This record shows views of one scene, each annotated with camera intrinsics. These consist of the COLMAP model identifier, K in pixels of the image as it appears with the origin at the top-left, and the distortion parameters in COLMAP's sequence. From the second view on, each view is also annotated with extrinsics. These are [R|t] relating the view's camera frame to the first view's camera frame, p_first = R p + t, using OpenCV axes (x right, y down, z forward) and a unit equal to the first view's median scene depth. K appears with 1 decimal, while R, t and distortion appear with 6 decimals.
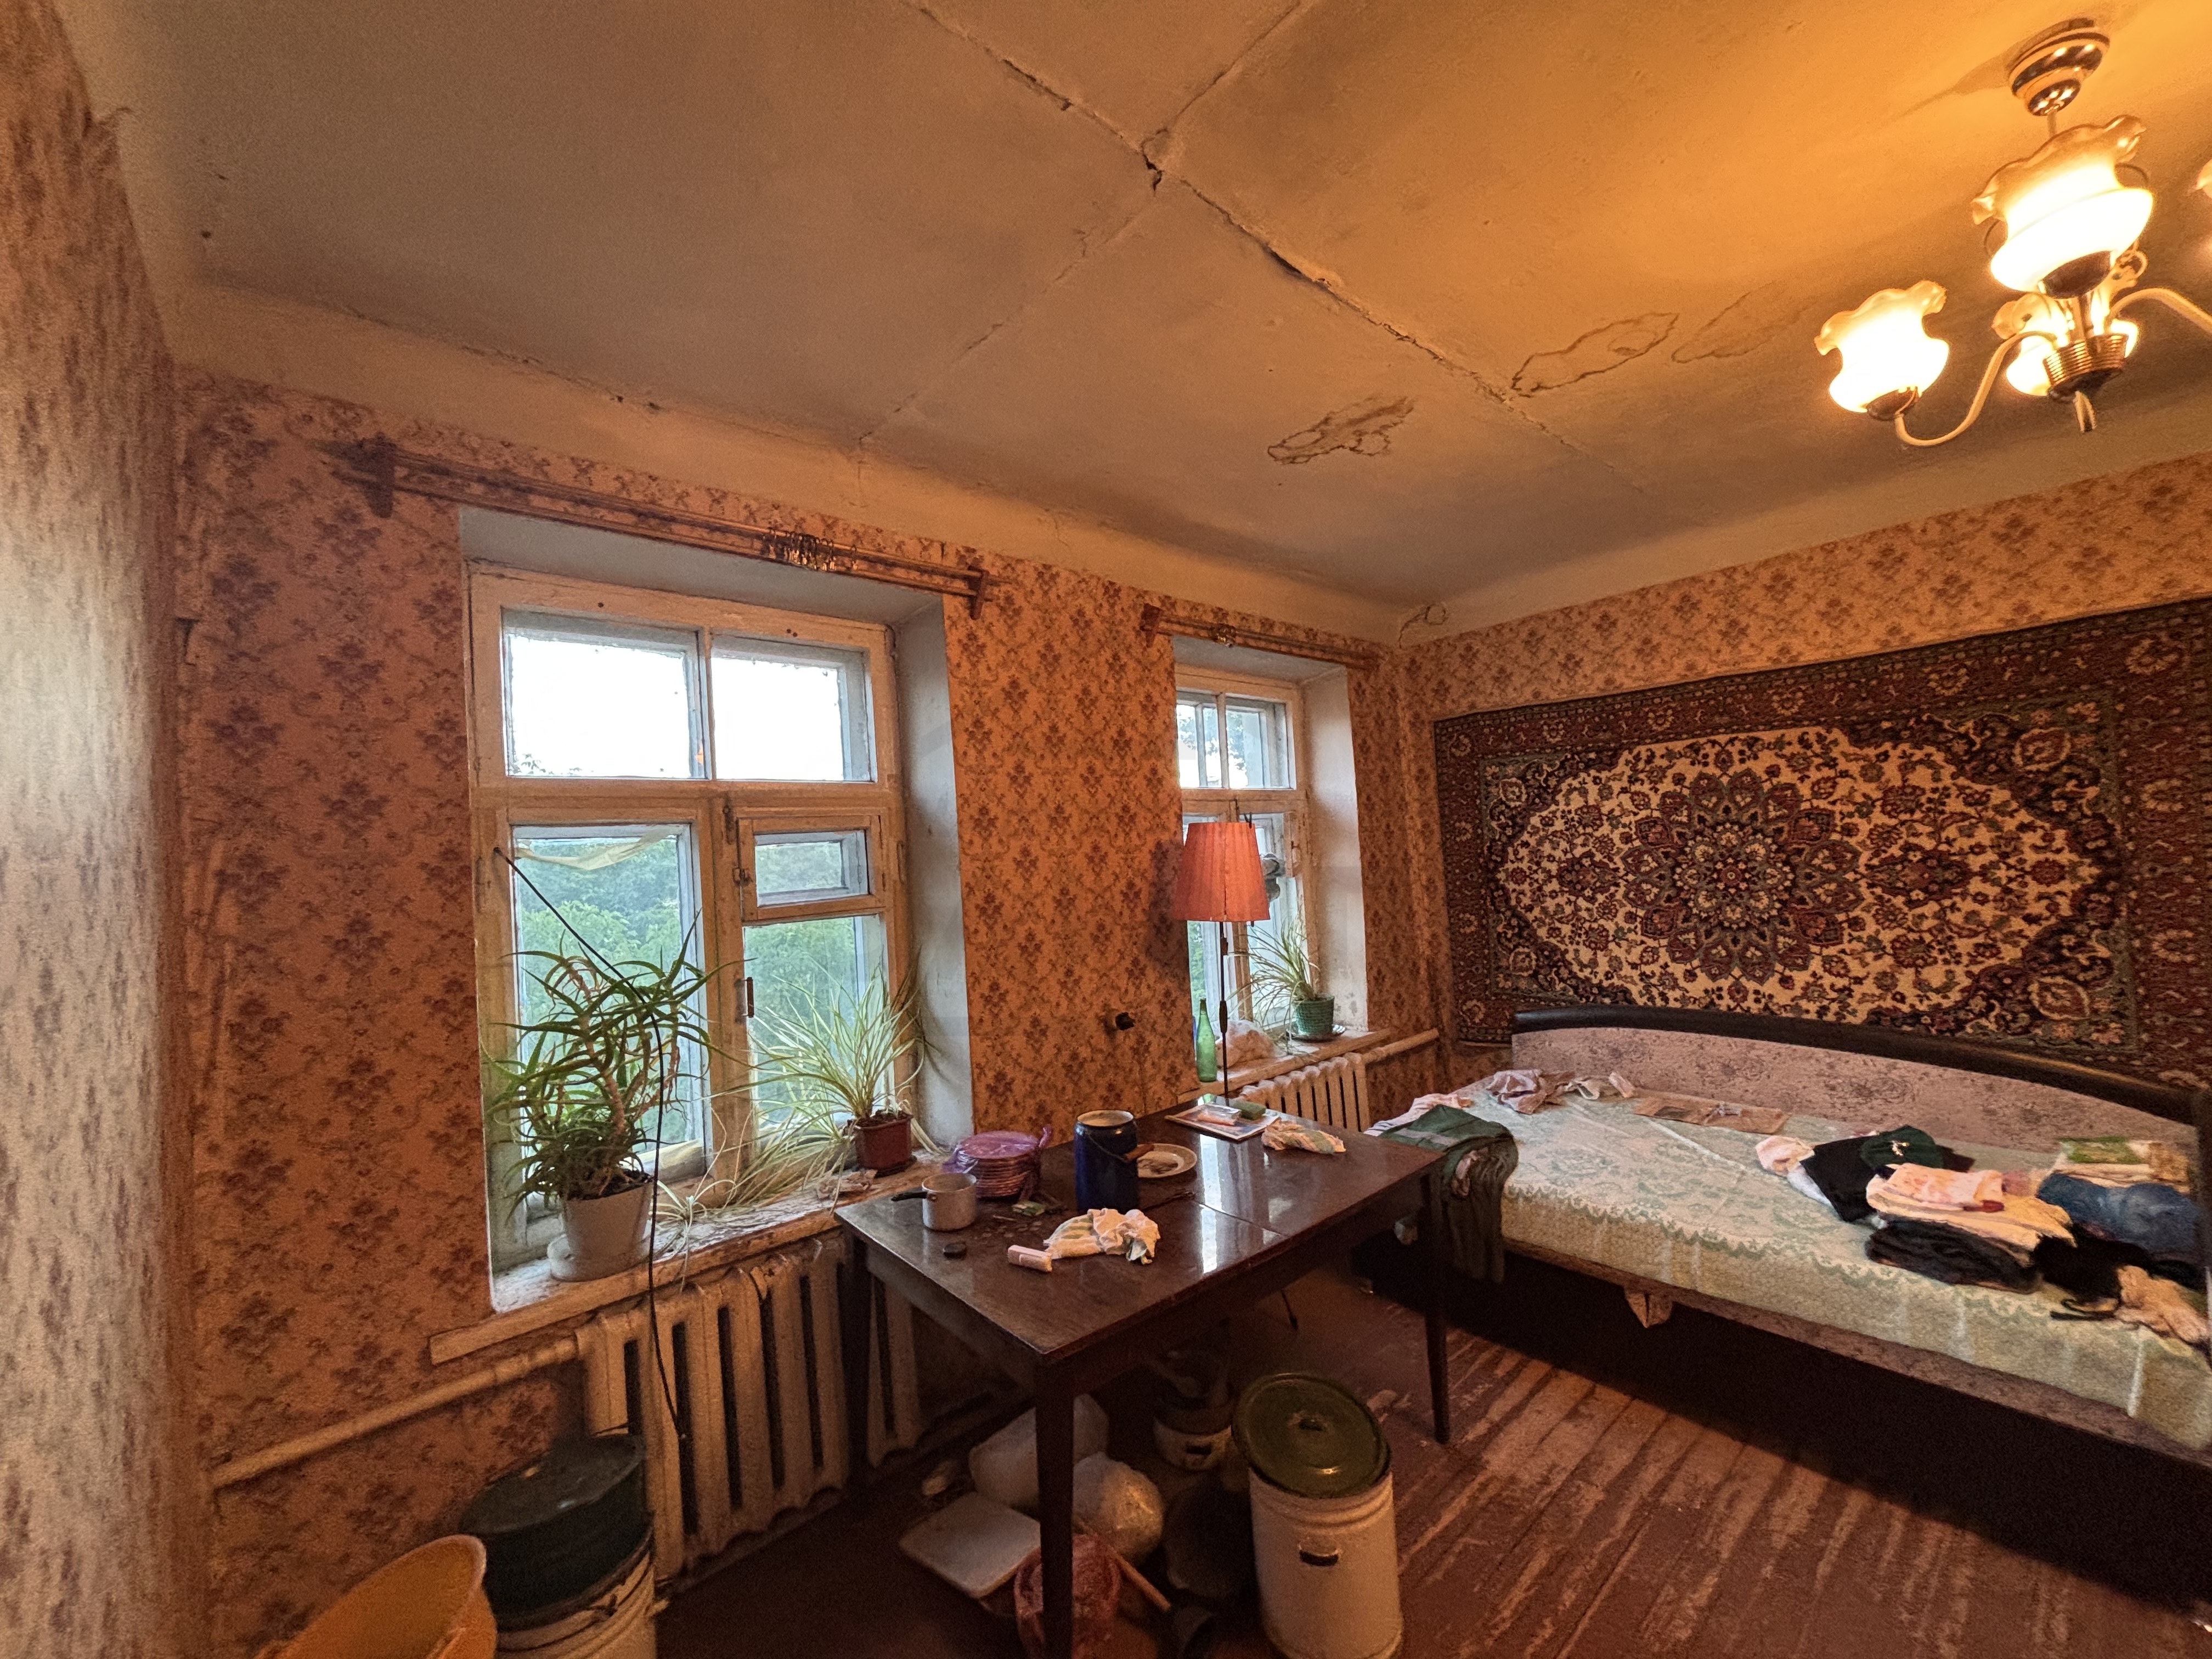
lens RADIAL K [[879.5, 0, 1106.0], [0, 879.5, 829.5], [0, 0, 1]] dist [-0.001159, -0.000224]
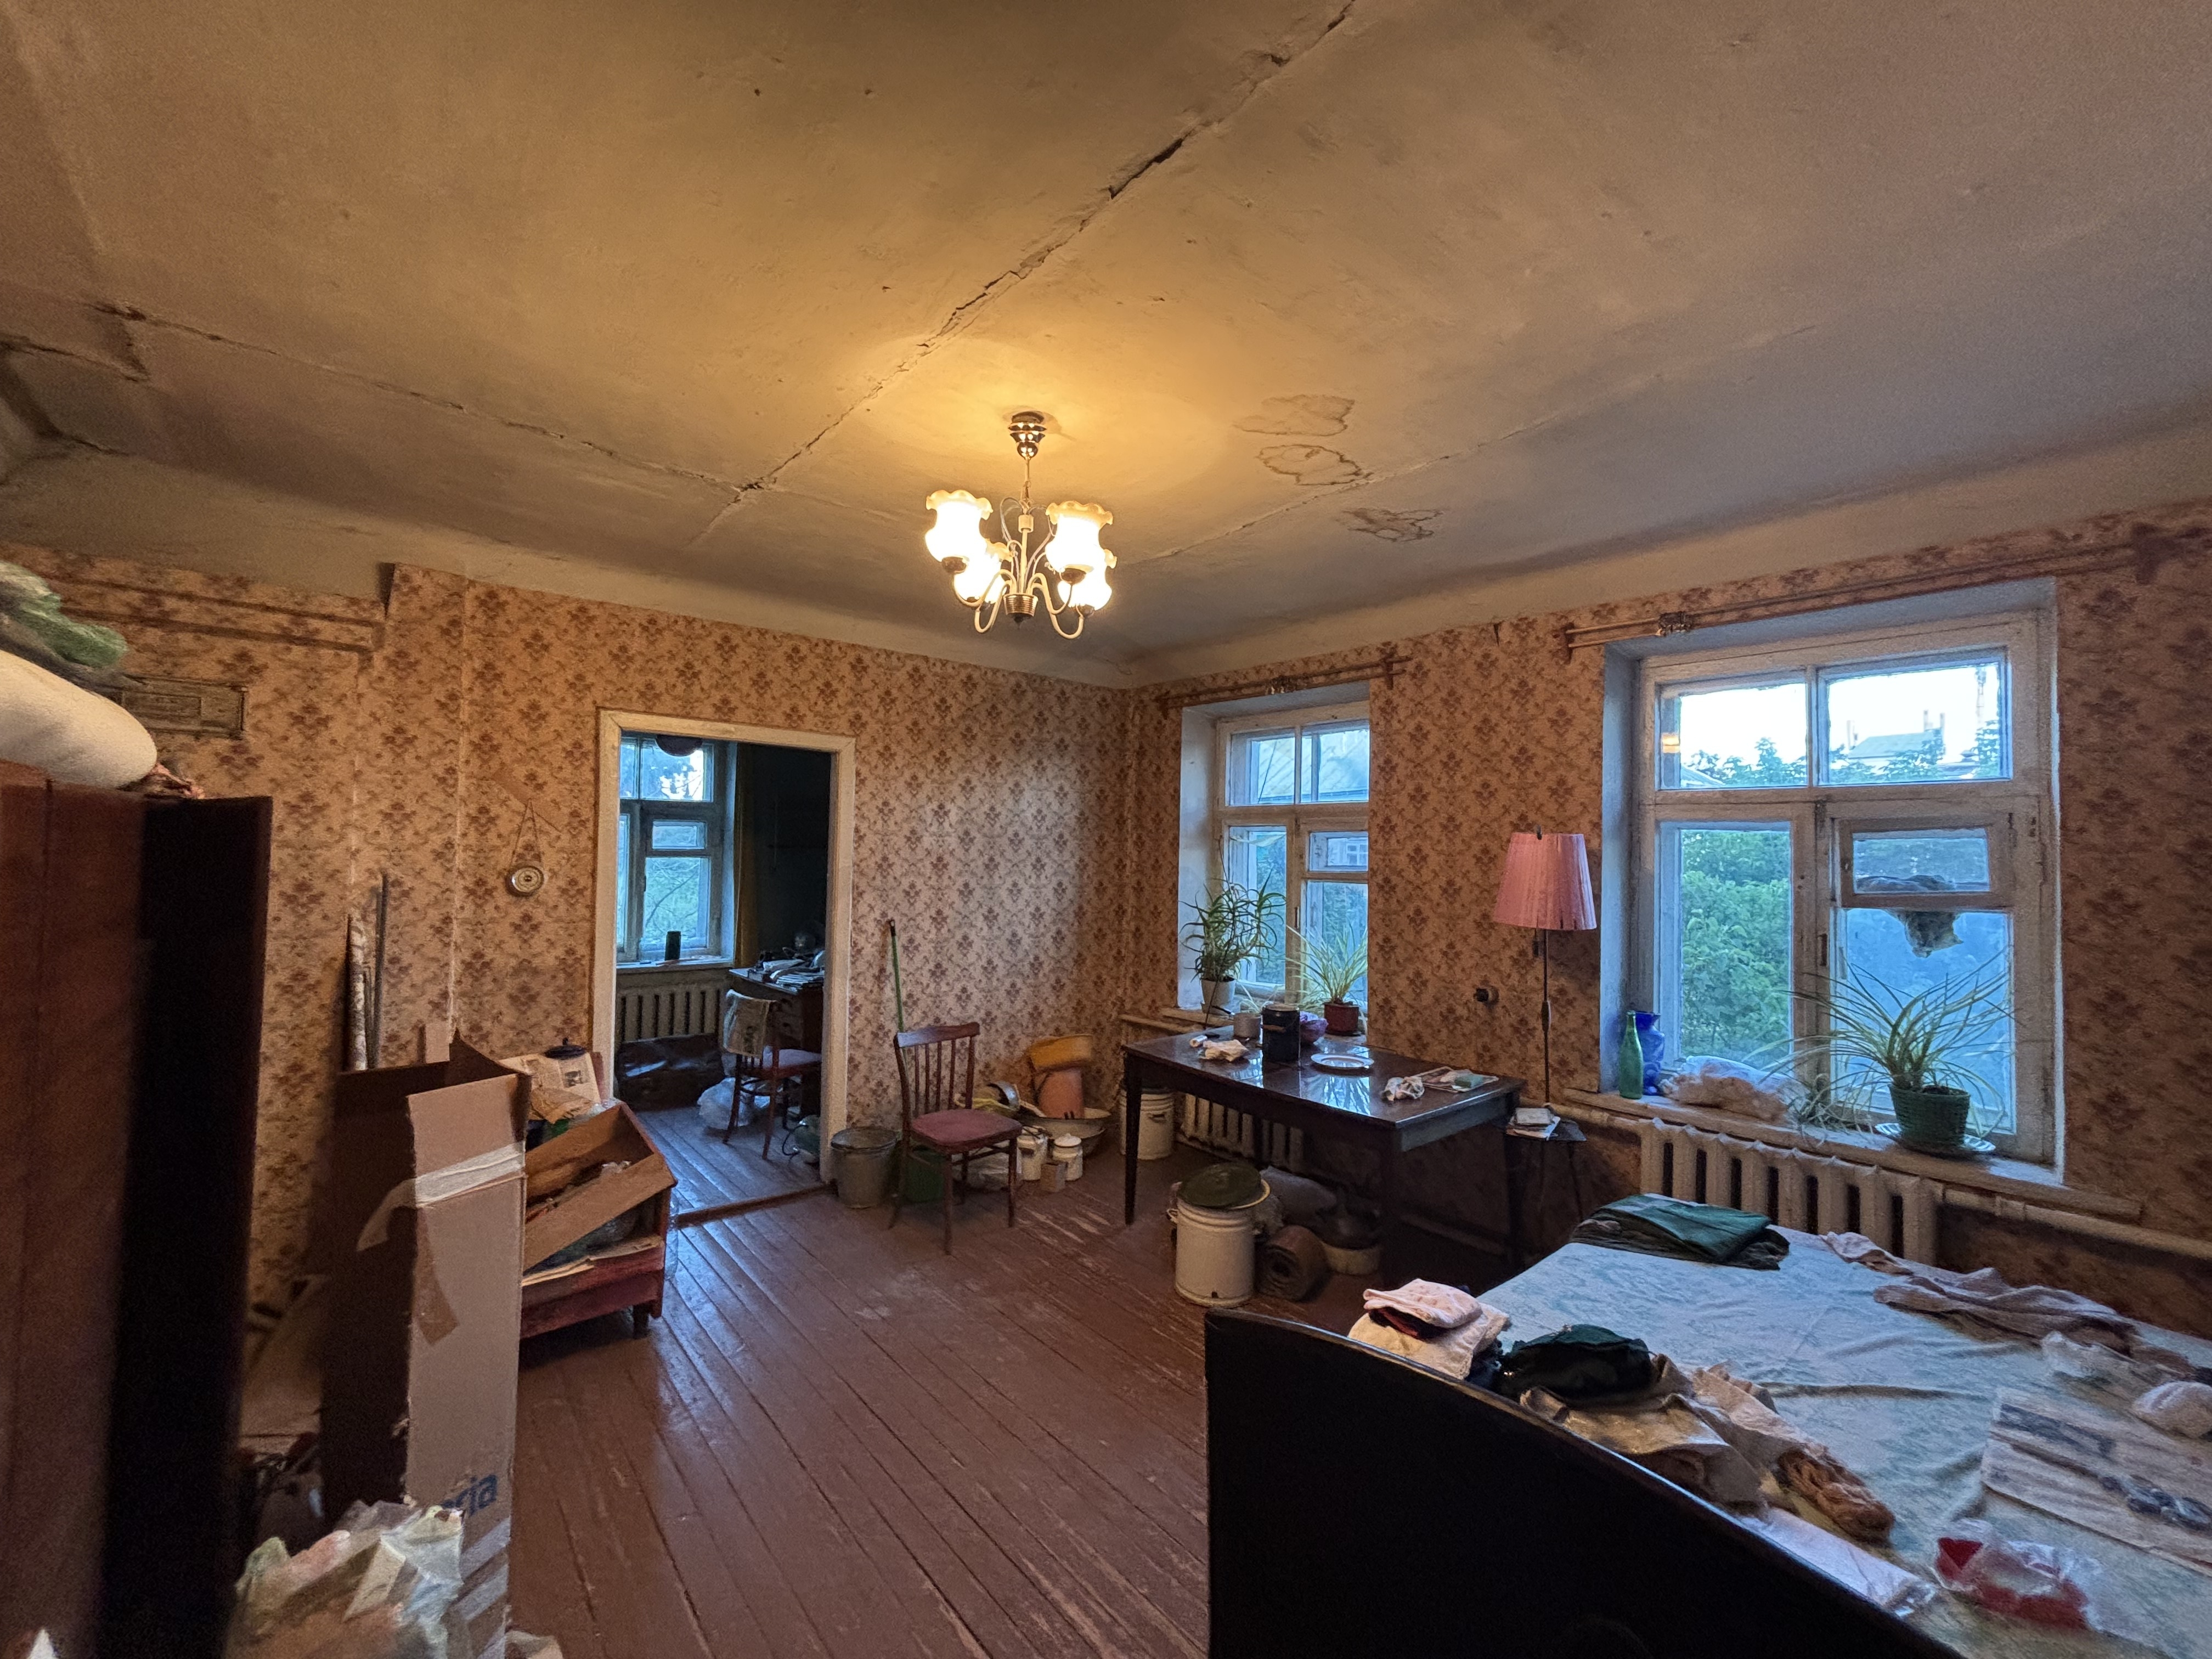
lens RADIAL K [[884.7, 0, 1057.9], [0, 884.7, 820.8], [0, 0, 1]] dist [-0.001938, -0.000980]
pose [[-0.057307, 0.010664, -0.998300, 1.333121], [-0.001600, 0.999941, 0.010774, -0.034584], [0.998355, 0.002215, -0.057286, 0.520887]]
